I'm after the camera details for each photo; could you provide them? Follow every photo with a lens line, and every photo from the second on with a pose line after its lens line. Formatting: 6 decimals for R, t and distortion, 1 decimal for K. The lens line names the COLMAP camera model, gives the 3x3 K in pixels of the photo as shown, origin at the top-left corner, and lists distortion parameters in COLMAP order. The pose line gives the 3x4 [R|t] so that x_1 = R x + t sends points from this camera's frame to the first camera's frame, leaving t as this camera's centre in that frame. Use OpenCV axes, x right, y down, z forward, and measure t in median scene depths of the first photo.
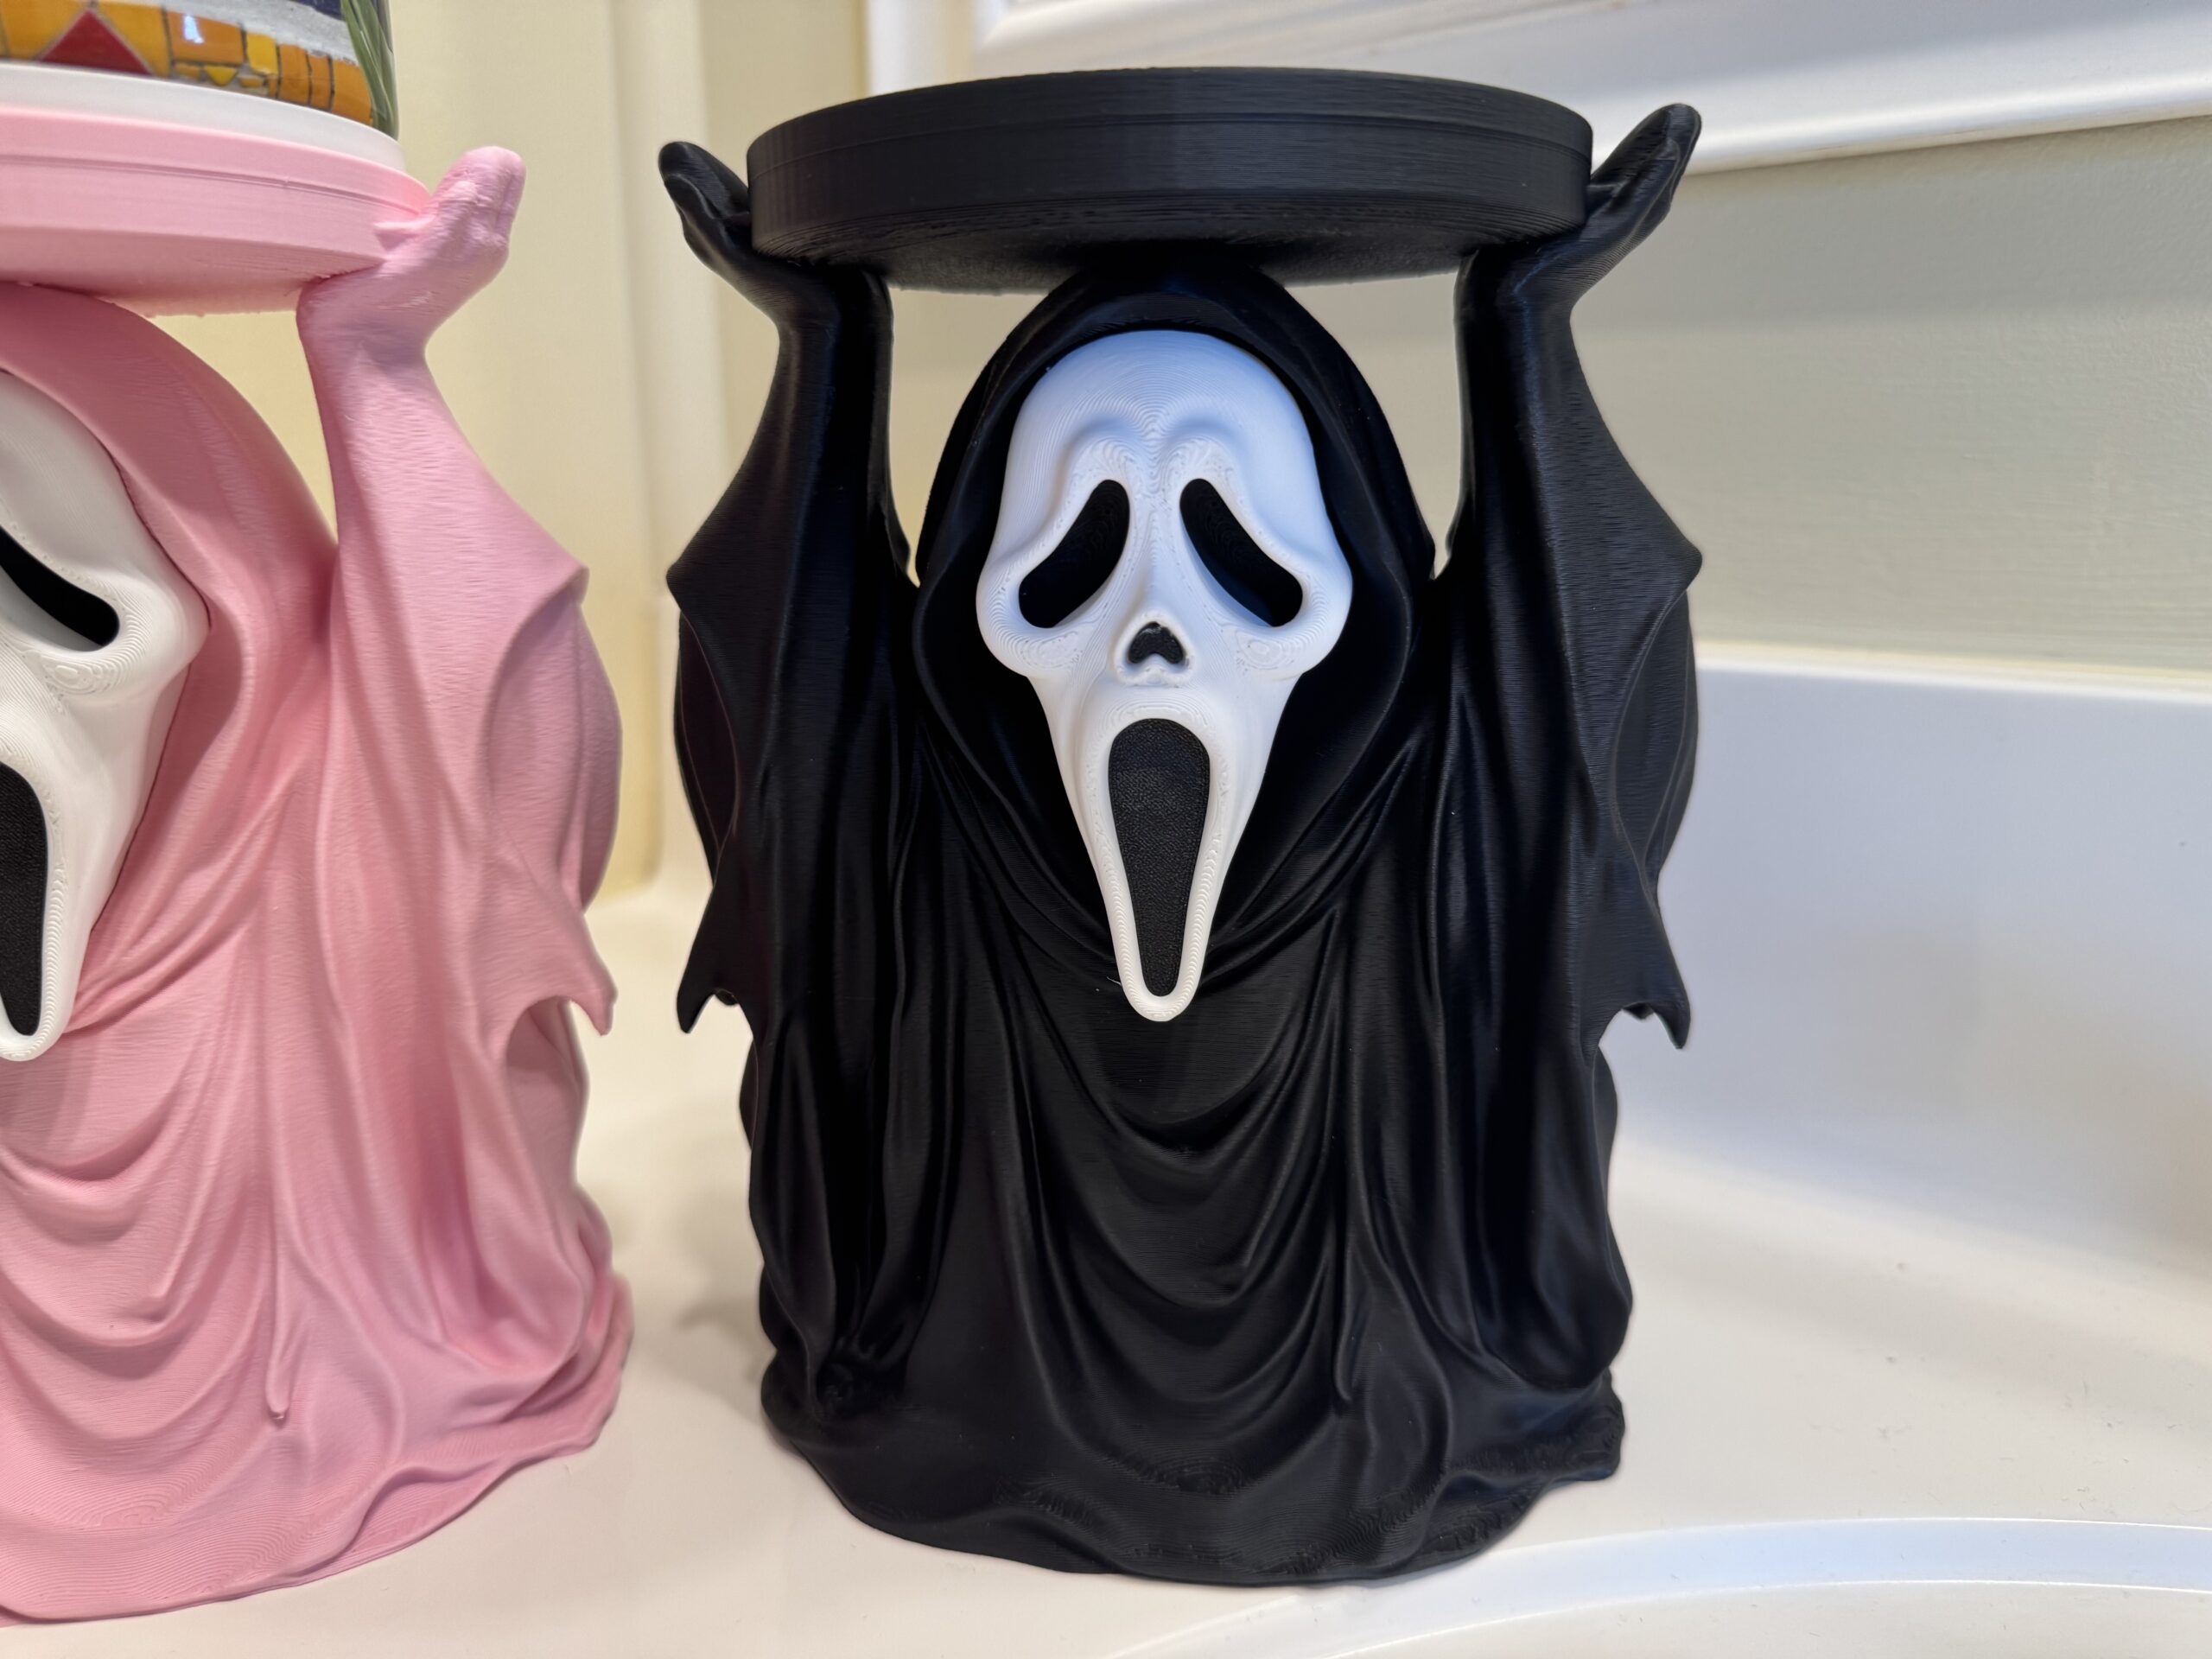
lens RADIAL K [[1583.2, 0, 1168.4], [0, 1583.2, 826.7], [0, 0, 1]] dist [-0.034285, -0.000900]
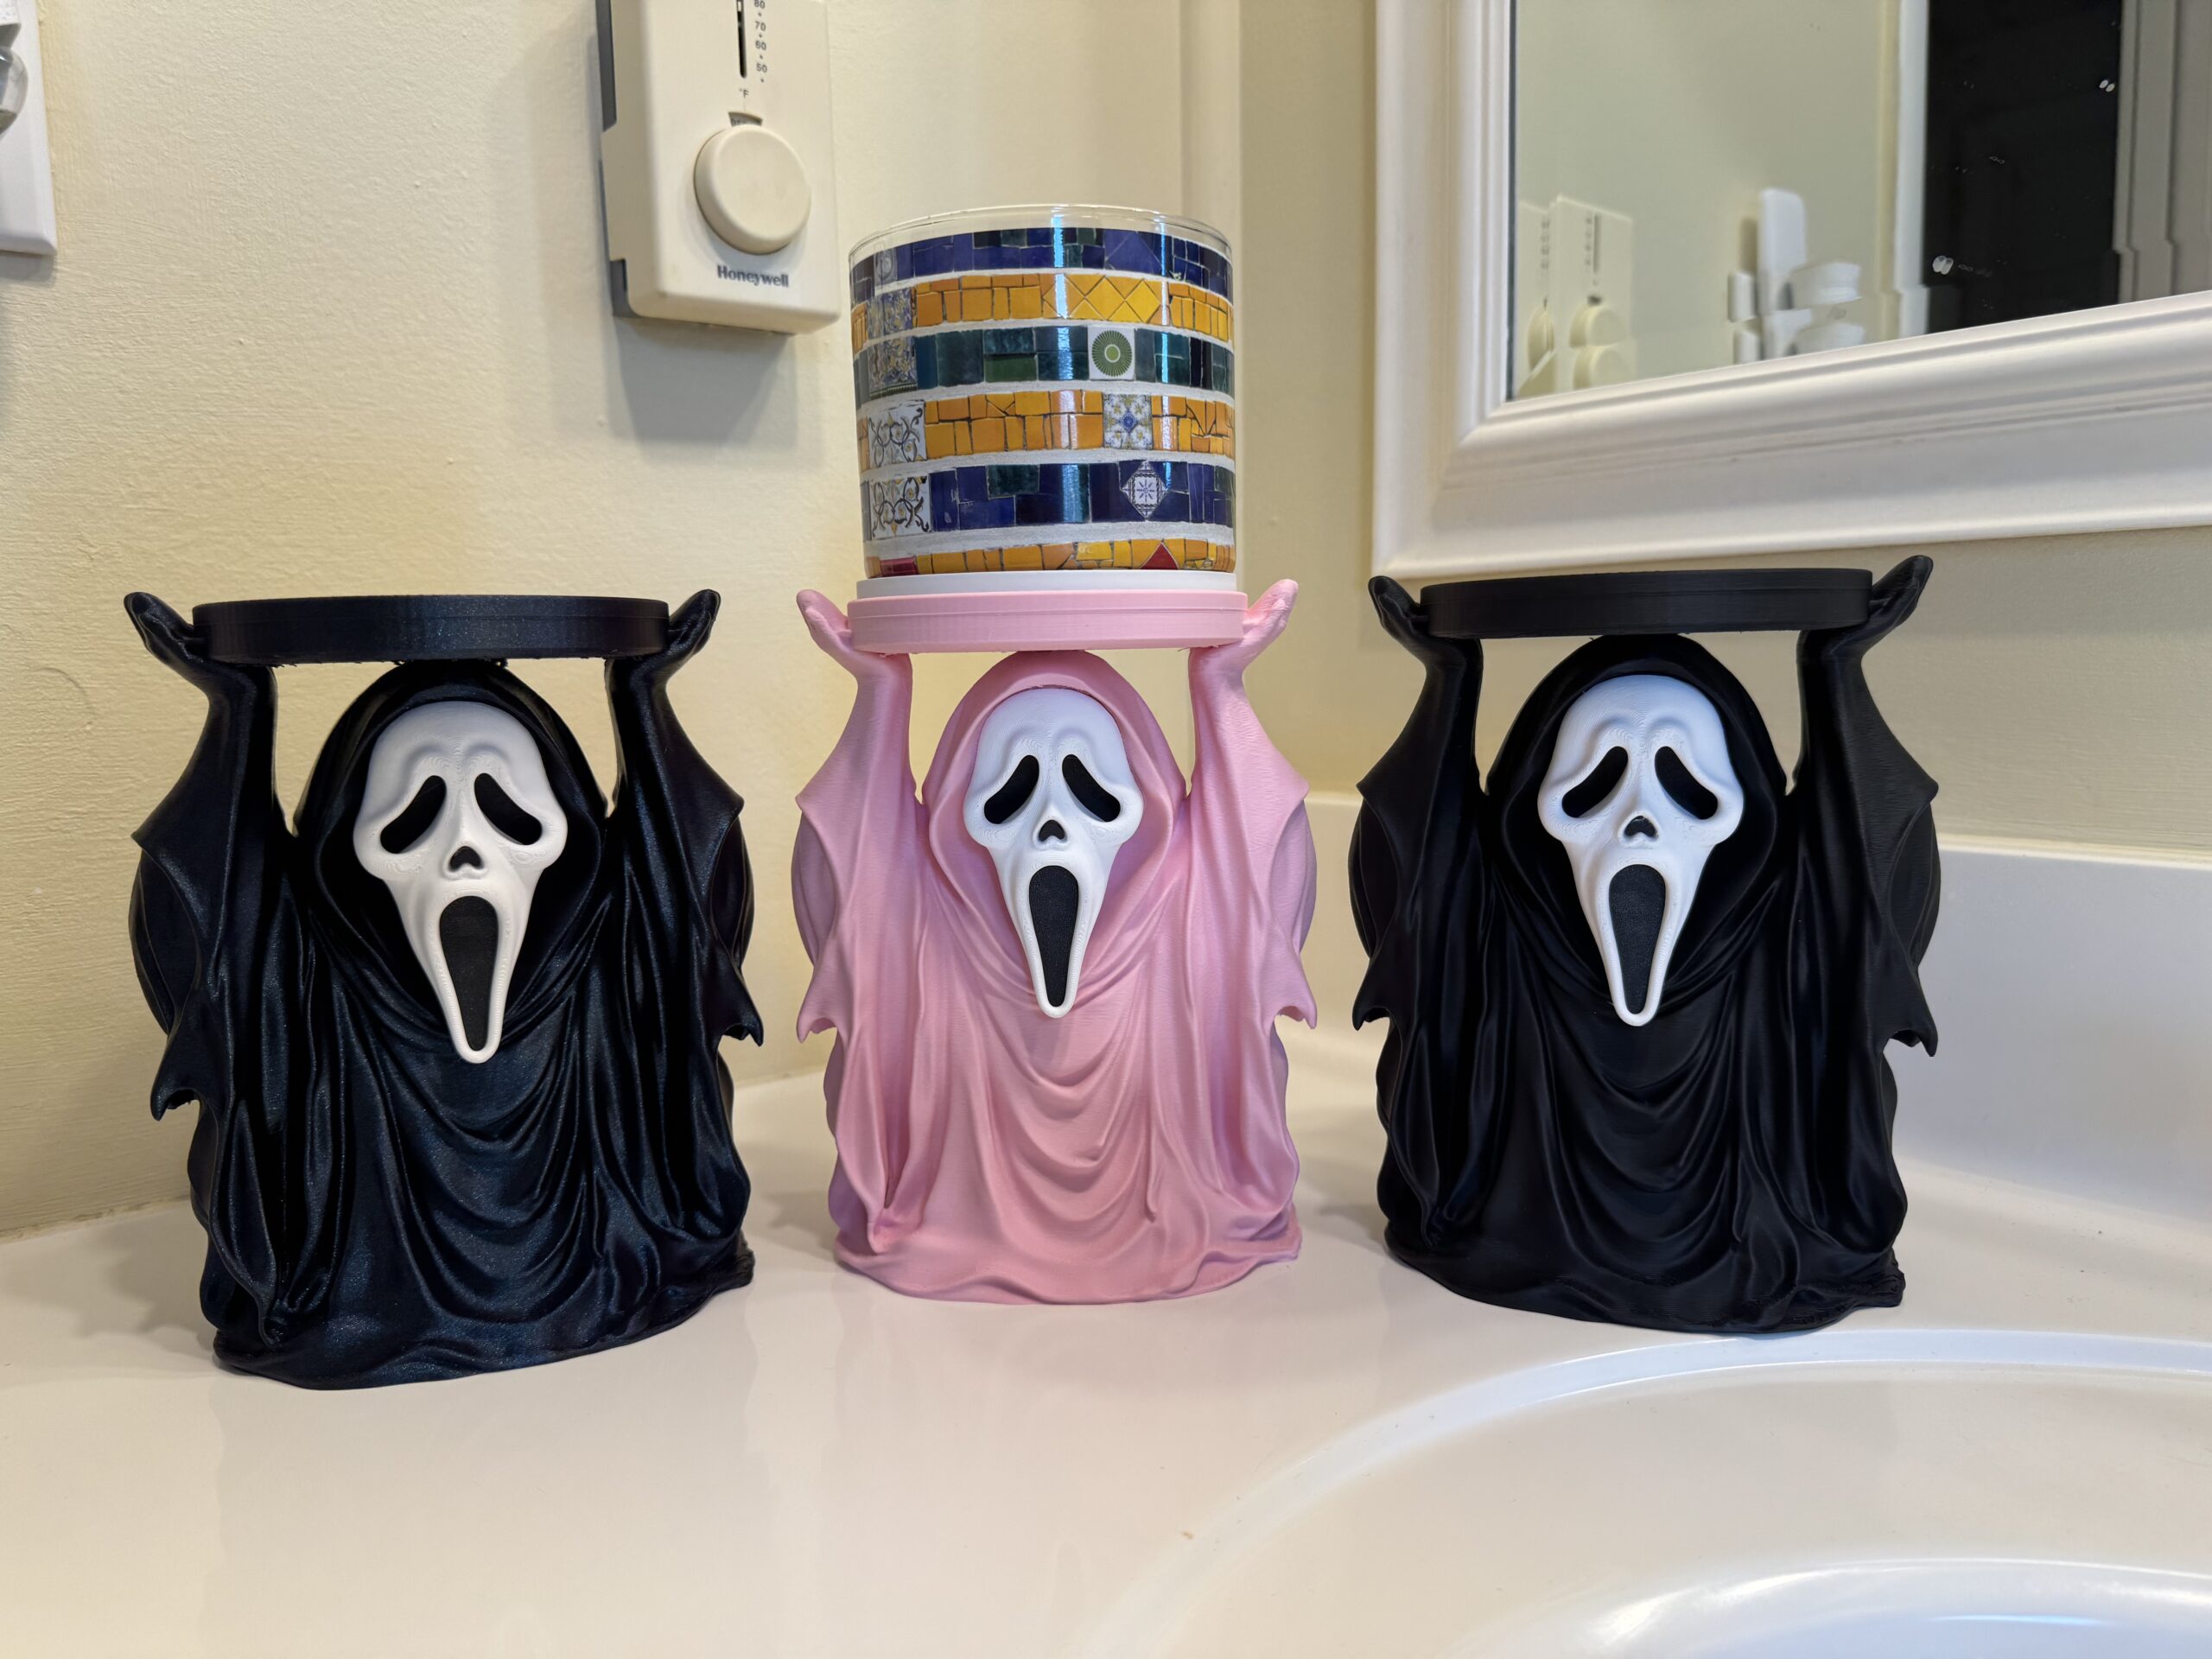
lens RADIAL K [[1568.3, 0, 1096.4], [0, 1568.3, 832.7], [0, 0, 1]] dist [0.068953, -0.145746]
pose [[0.982375, 0.016944, -0.186150, -0.284461], [-0.040245, 0.991699, -0.122119, 0.148583], [0.182536, 0.127458, 0.974903, -0.977704]]
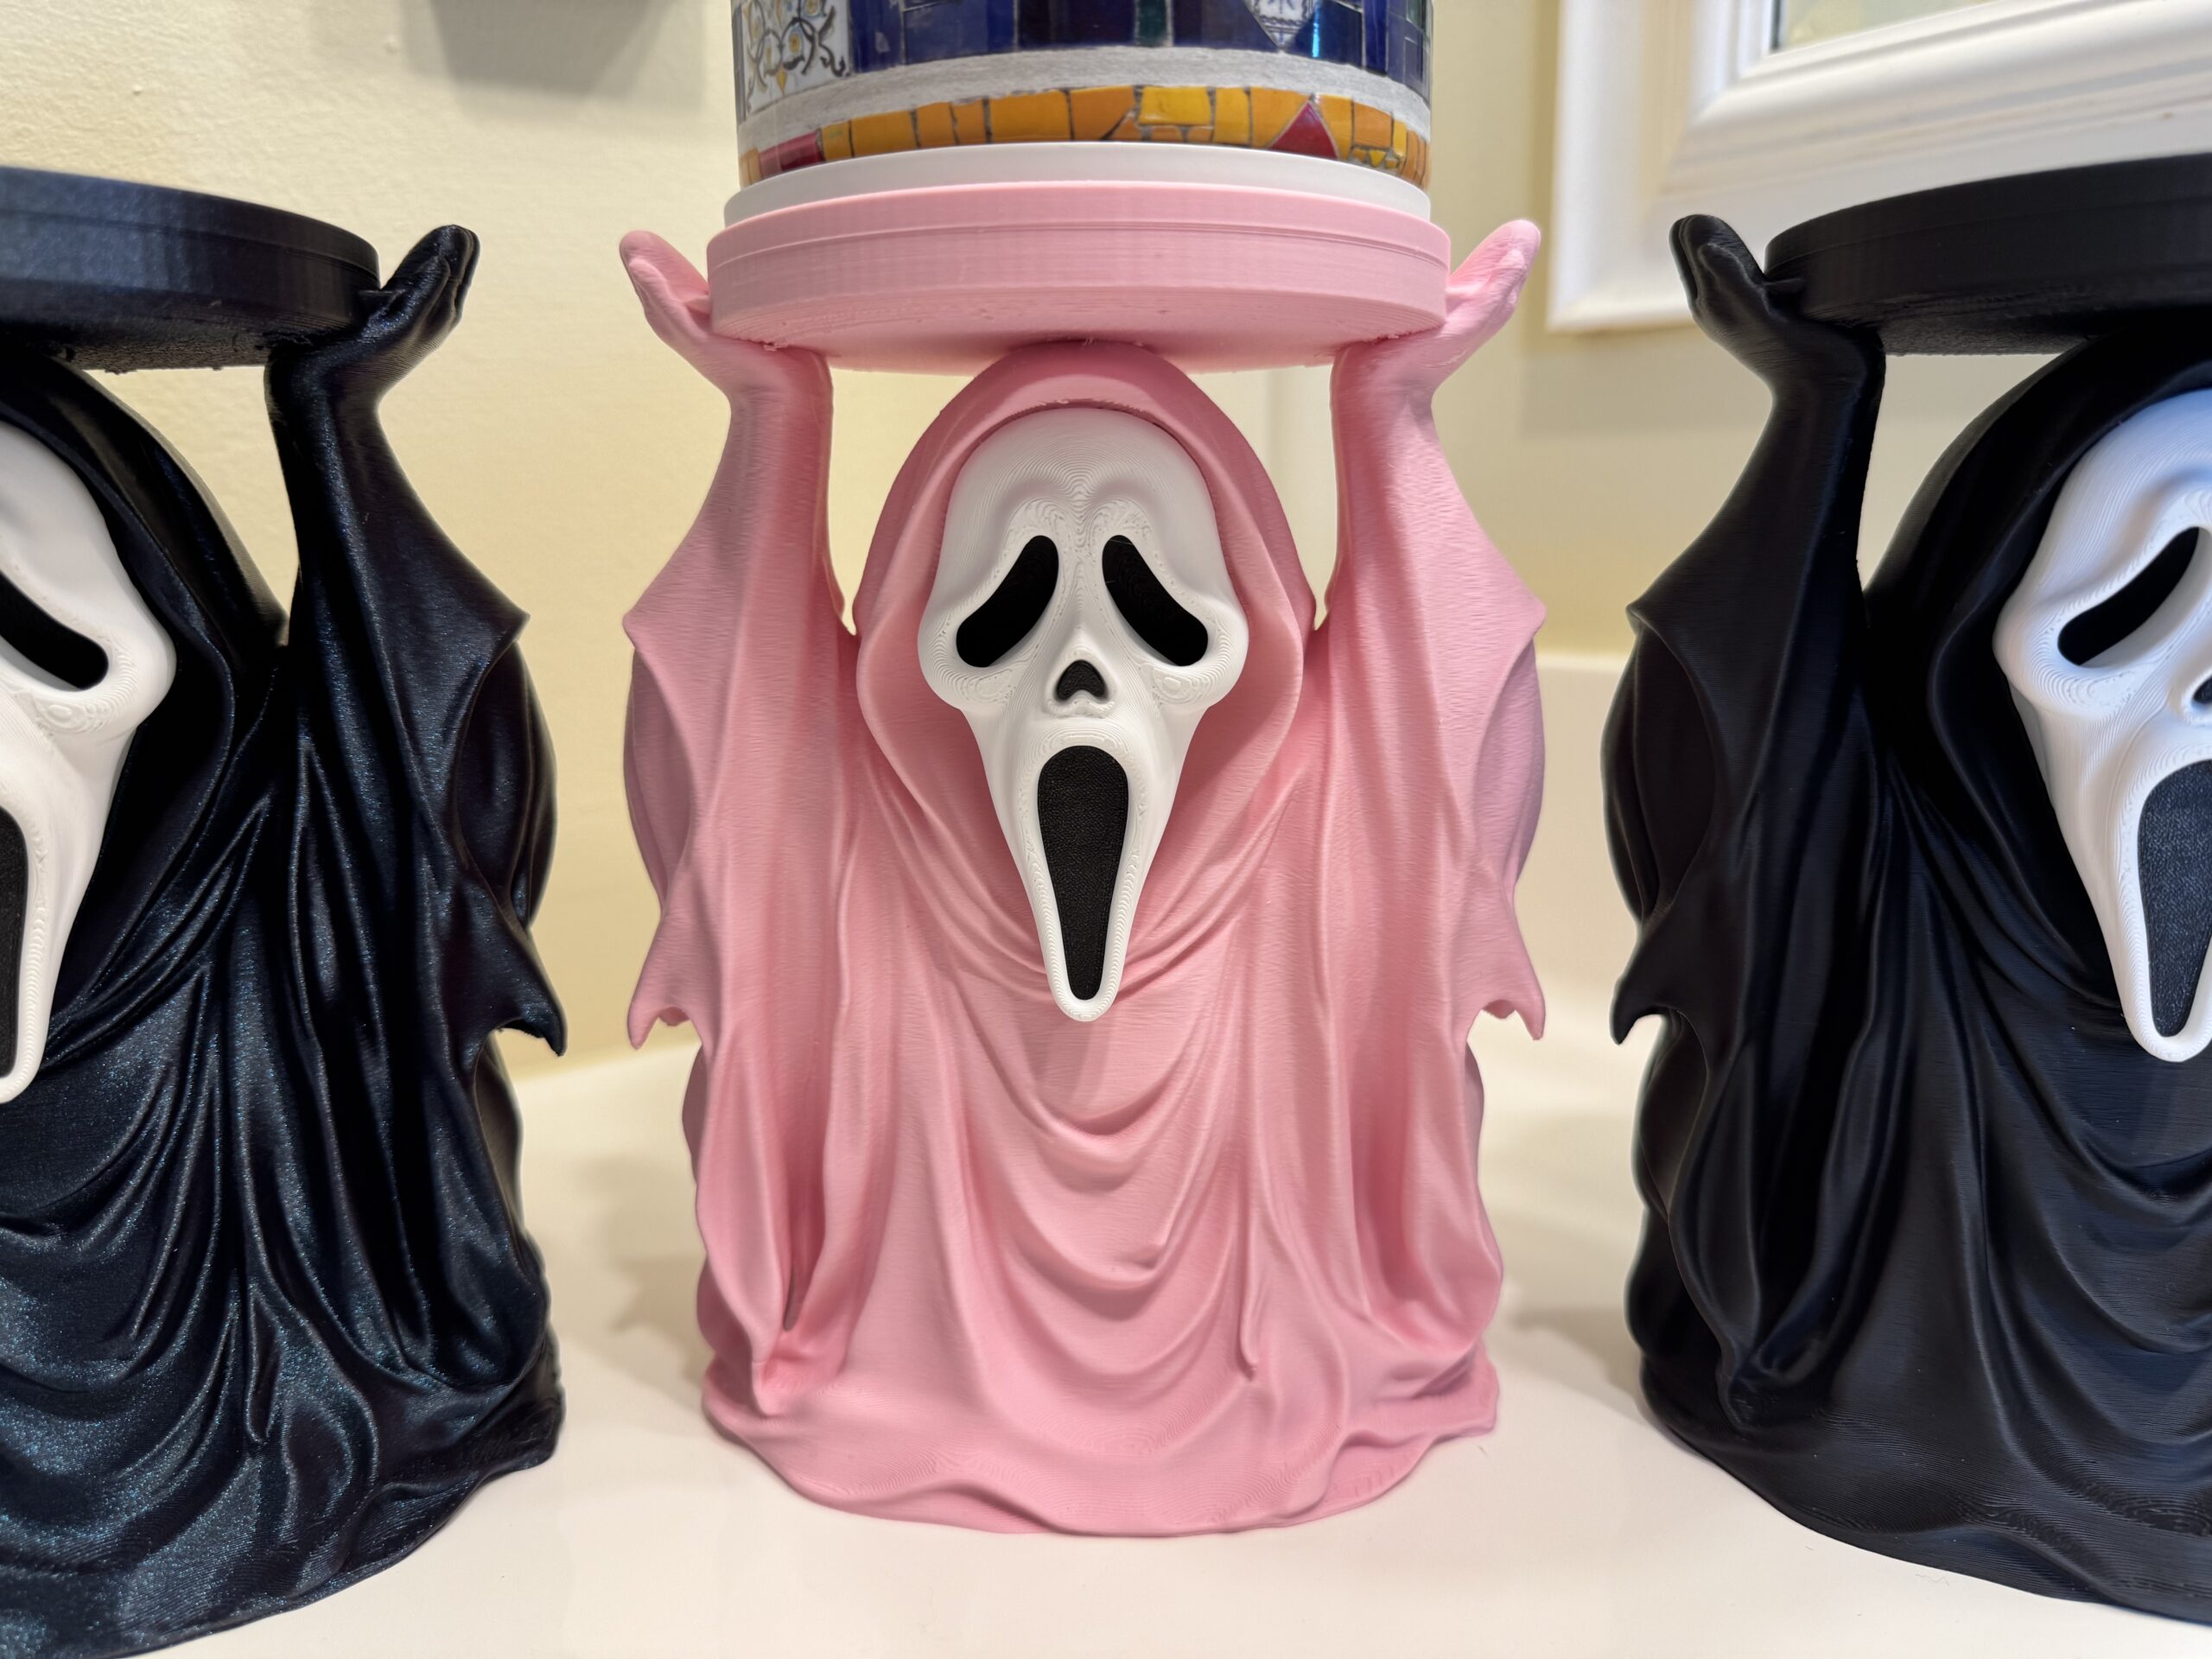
lens RADIAL K [[1568.3, 0, 1096.4], [0, 1568.3, 832.7], [0, 0, 1]] dist [0.068953, -0.145746]
pose [[0.979340, 0.046755, -0.196739, -0.477018], [-0.056045, 0.997548, -0.041916, 0.057057], [0.194297, 0.052077, 0.979559, -0.124113]]
